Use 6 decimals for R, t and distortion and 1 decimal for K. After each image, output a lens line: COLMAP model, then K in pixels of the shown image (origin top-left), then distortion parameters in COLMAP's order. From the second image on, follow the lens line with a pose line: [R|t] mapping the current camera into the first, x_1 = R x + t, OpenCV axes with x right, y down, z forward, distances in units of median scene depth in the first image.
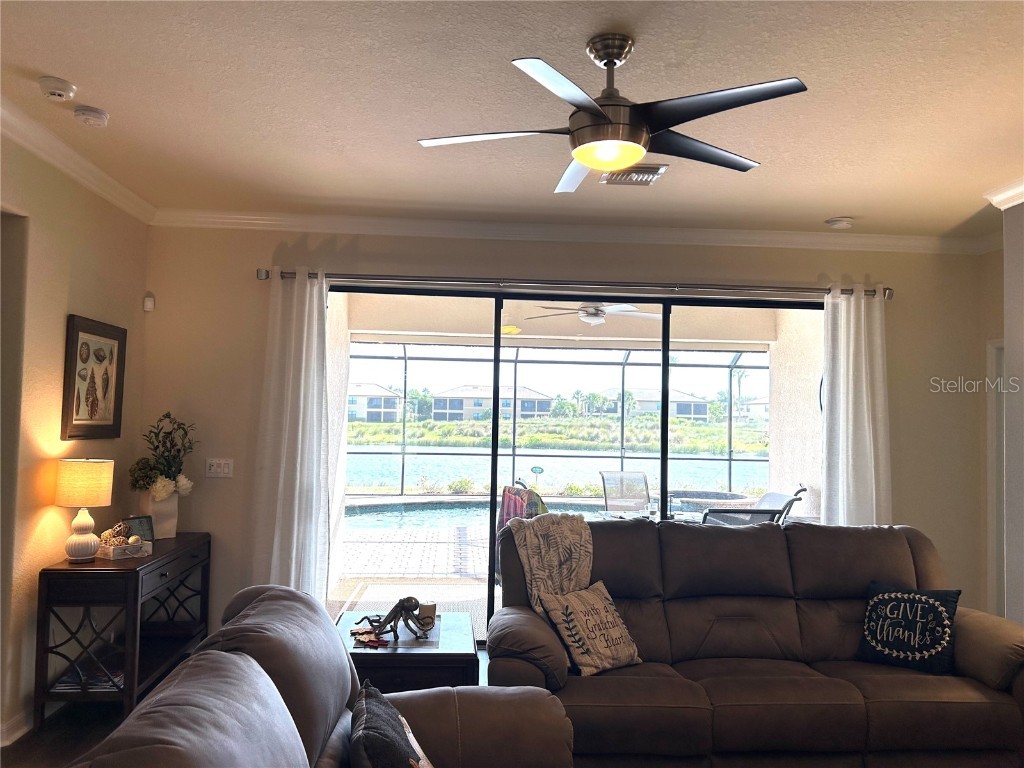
lens RADIAL K [[767.6, 0, 513.1], [0, 767.6, 389.6], [0, 0, 1]] dist [0.067131, -0.065799]
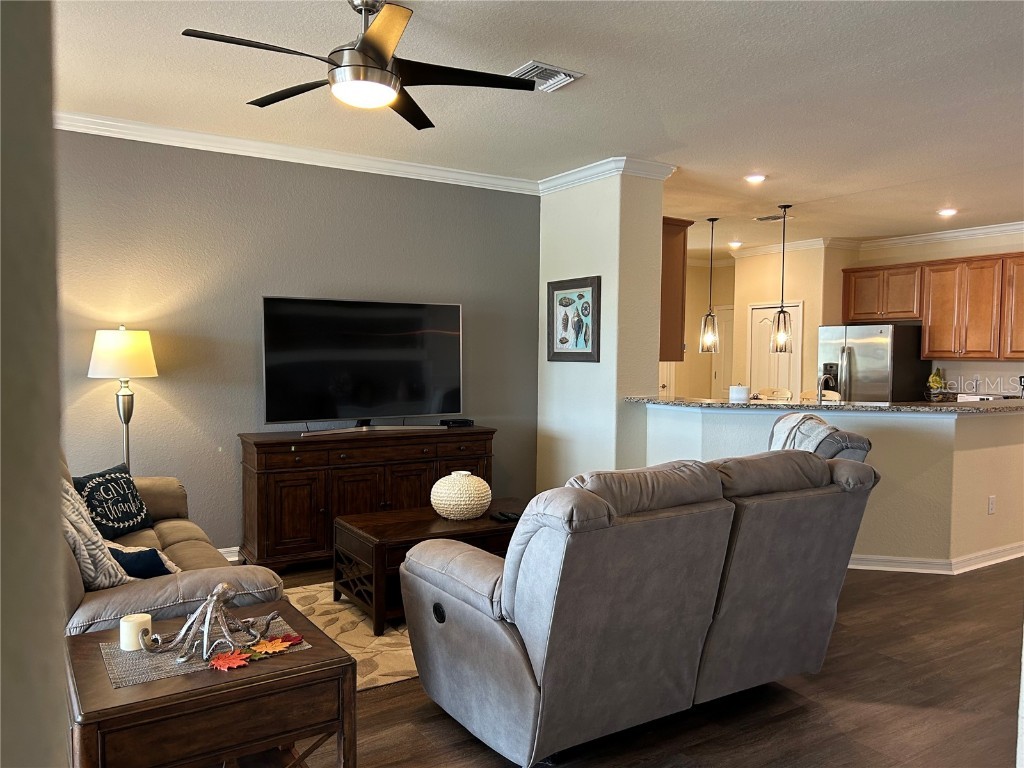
lens RADIAL K [[767.6, 0, 502.9], [0, 767.6, 405.8], [0, 0, 1]] dist [0.067131, -0.065799]
pose [[-0.466033, -0.092128, 0.879958, -0.745536], [-0.053806, 0.995674, 0.075747, 0.039196], [-0.883130, -0.012046, -0.468974, 0.992669]]
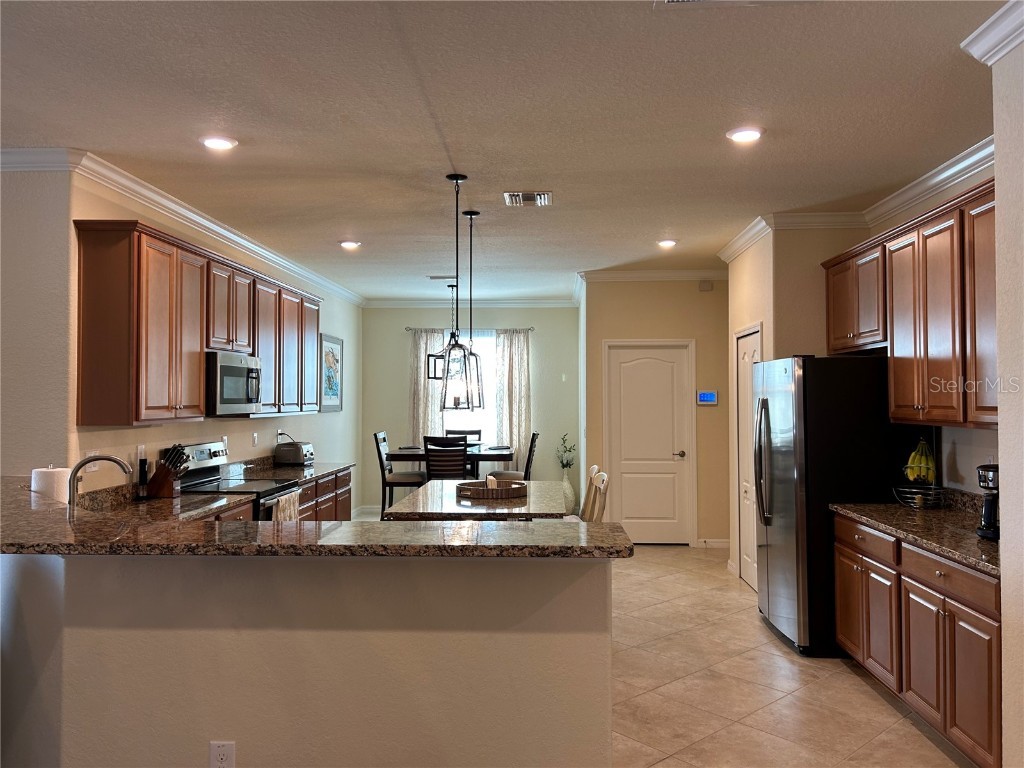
lens RADIAL K [[767.6, 0, 513.5], [0, 767.6, 382.2], [0, 0, 1]] dist [0.067131, -0.065799]
pose [[0.116443, -0.005131, 0.993184, -0.504047], [-0.034525, 0.999361, 0.009211, -0.043197], [-0.992597, -0.035363, 0.116192, -0.811486]]
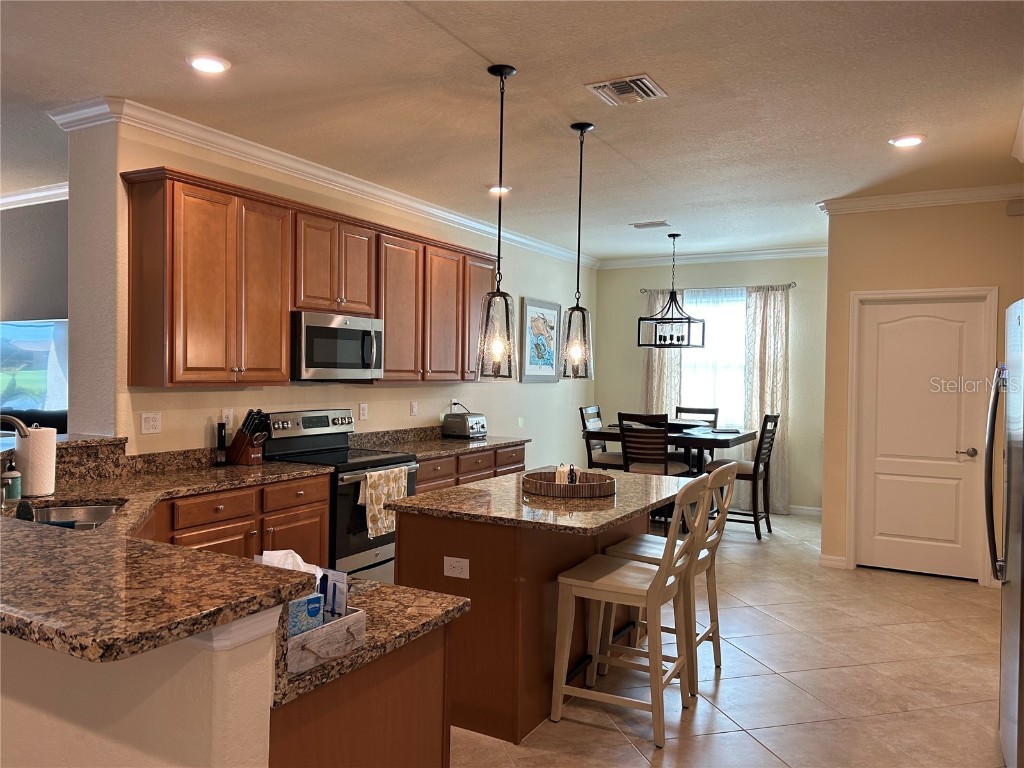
lens RADIAL K [[767.6, 0, 511.6], [0, 767.6, 389.6], [0, 0, 1]] dist [0.067131, -0.065799]
pose [[0.551681, -0.038325, 0.833174, -0.074471], [-0.032801, 0.997174, 0.067587, -0.035173], [-0.833410, -0.064616, 0.548865, -1.114681]]
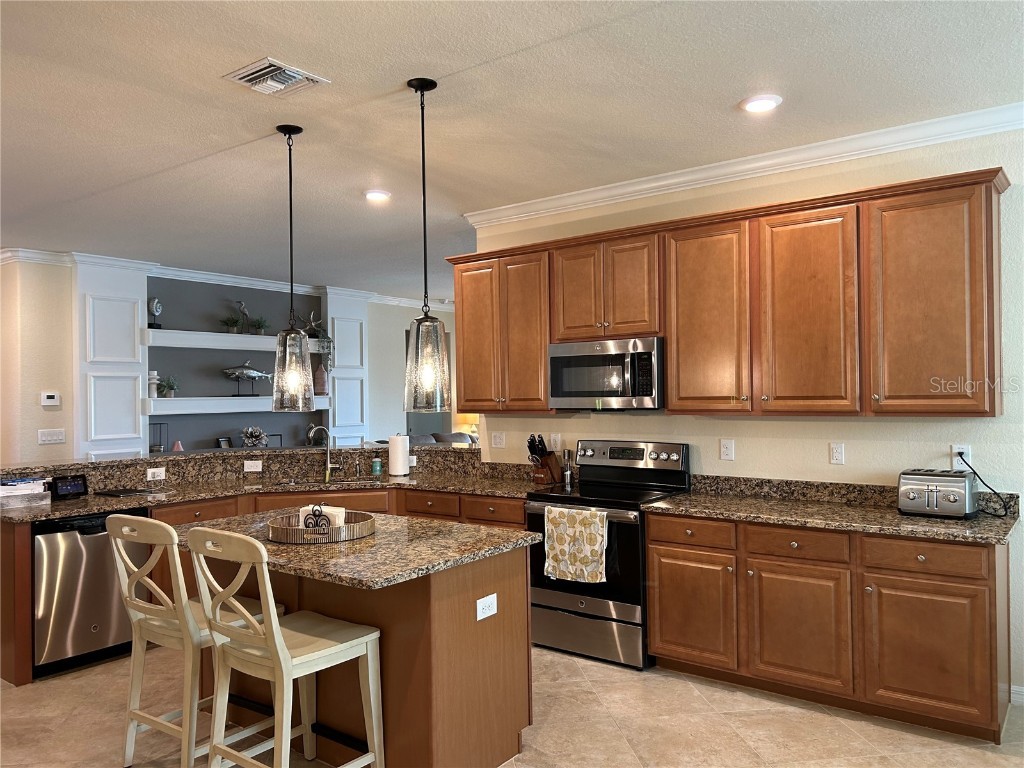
lens RADIAL K [[767.6, 0, 517.2], [0, 767.6, 385.2], [0, 0, 1]] dist [0.067131, -0.065799]
pose [[0.757967, -0.041099, -0.650996, 1.624716], [0.055605, 0.998451, 0.001707, -0.000451], [0.649918, -0.037493, 0.759079, -1.174747]]
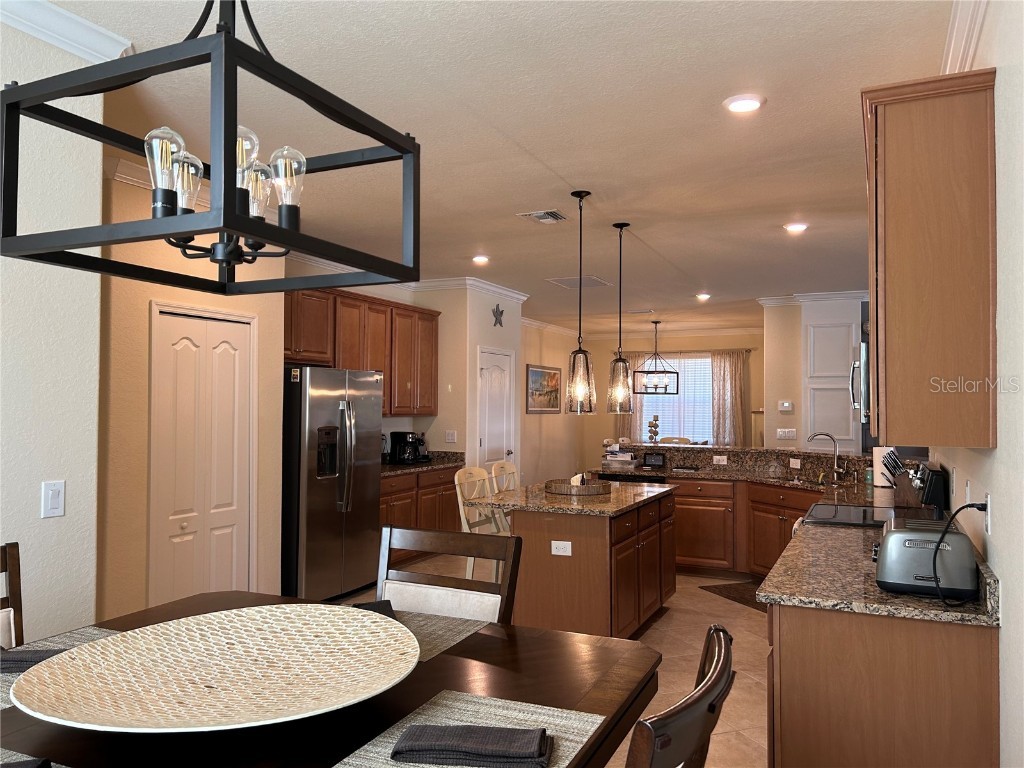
lens RADIAL K [[767.6, 0, 516.0], [0, 767.6, 383.0], [0, 0, 1]] dist [0.067131, -0.065799]
pose [[-0.478758, -0.054033, -0.876283, 2.170129], [0.015235, 0.997443, -0.069827, 0.061821], [0.877815, -0.046780, -0.476710, -0.032724]]
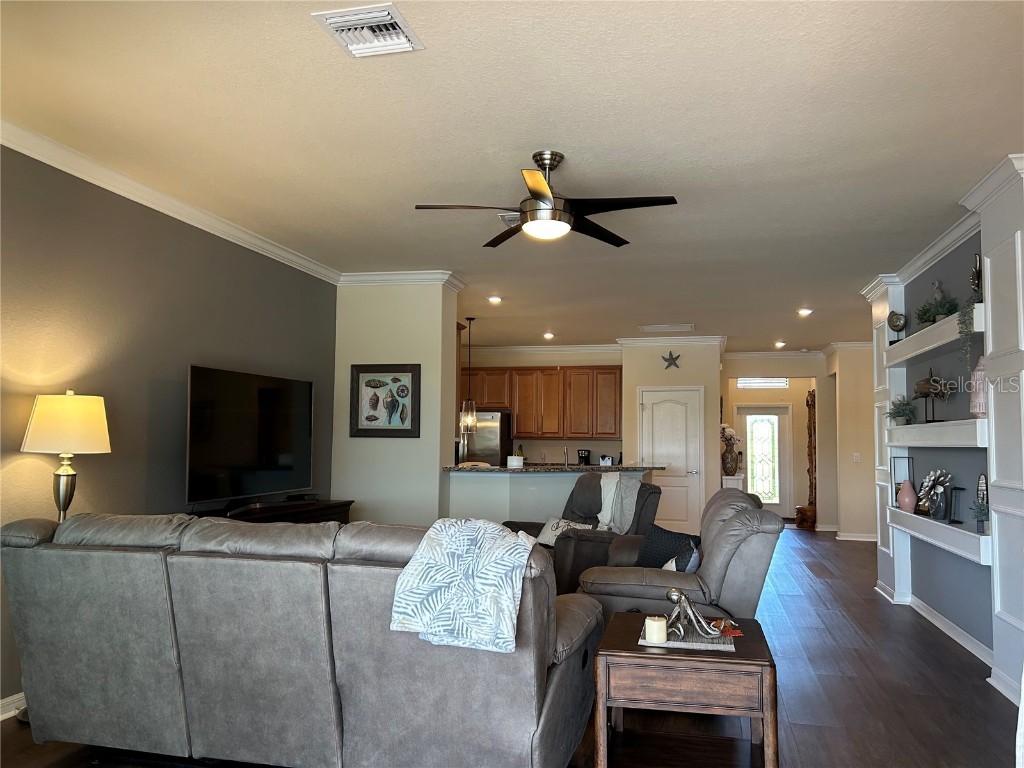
lens RADIAL K [[767.6, 0, 516.1], [0, 767.6, 389.4], [0, 0, 1]] dist [0.067131, -0.065799]
pose [[-0.953420, -0.015716, 0.301237, -0.199160], [-0.046732, 0.994280, -0.096037, 0.111740], [-0.298005, -0.105641, -0.948701, 1.773110]]
